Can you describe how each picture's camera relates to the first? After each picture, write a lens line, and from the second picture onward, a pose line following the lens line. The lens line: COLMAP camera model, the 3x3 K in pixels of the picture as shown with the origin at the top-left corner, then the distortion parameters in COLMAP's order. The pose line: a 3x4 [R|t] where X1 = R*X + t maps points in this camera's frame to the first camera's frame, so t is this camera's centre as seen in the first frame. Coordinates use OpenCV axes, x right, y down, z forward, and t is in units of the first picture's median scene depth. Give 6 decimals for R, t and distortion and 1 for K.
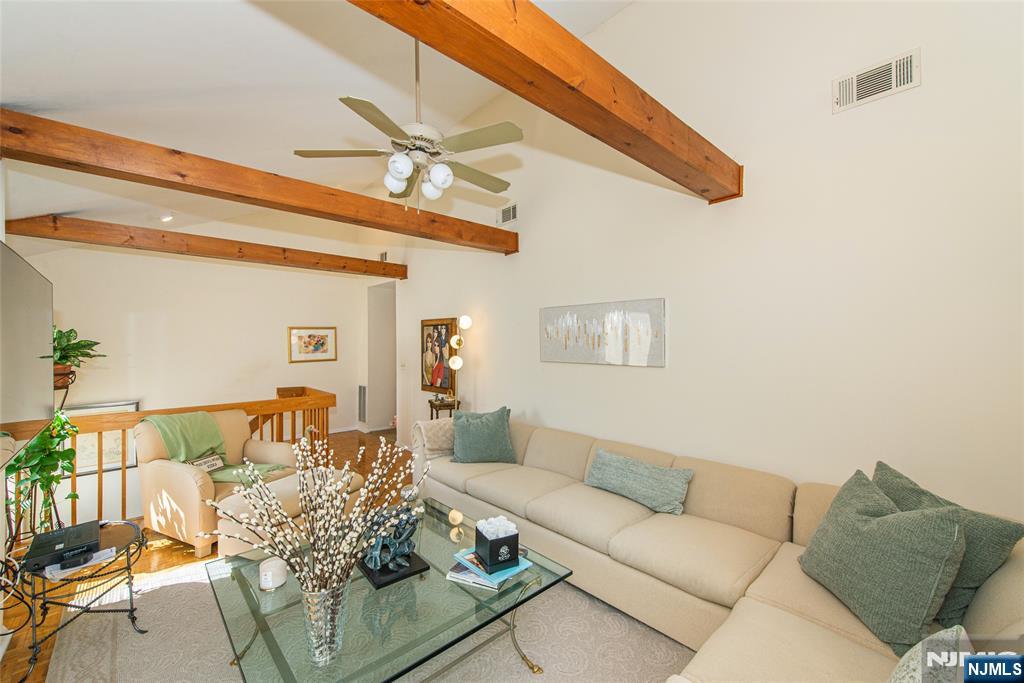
lens RADIAL K [[412.8, 0, 518.3], [0, 412.8, 339.5], [0, 0, 1]] dist [0.016336, -0.001214]
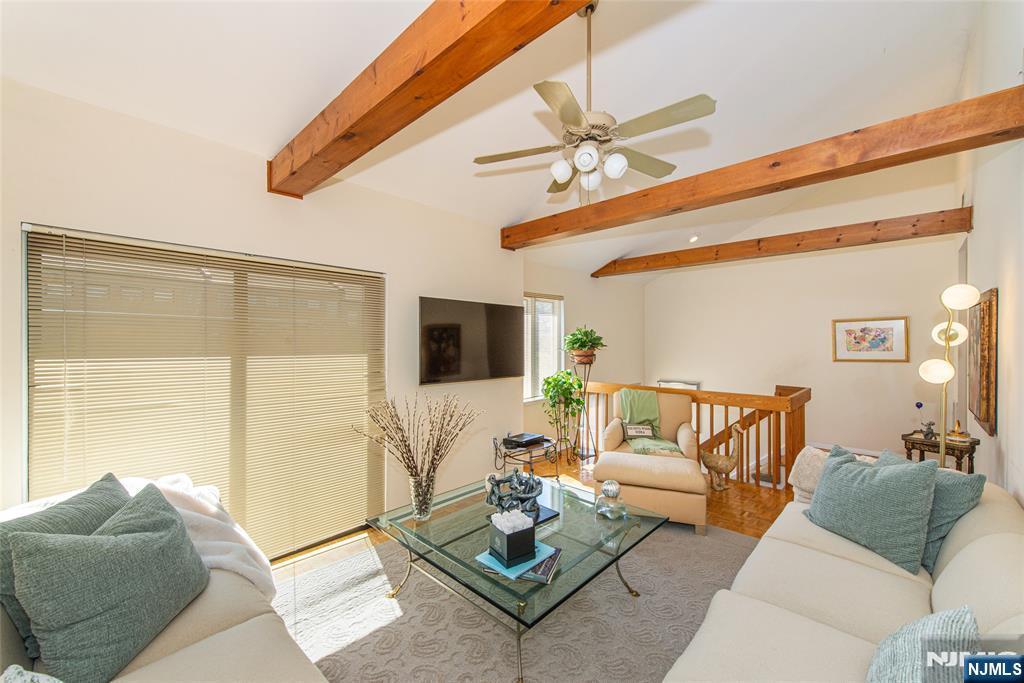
lens RADIAL K [[412.8, 0, 518.1], [0, 412.8, 342.8], [0, 0, 1]] dist [0.016336, -0.001214]
pose [[0.049227, 0.009742, -0.998740, 0.340446], [0.004813, 0.999939, 0.009991, 0.007120], [0.998776, -0.005299, 0.049177, 0.362474]]
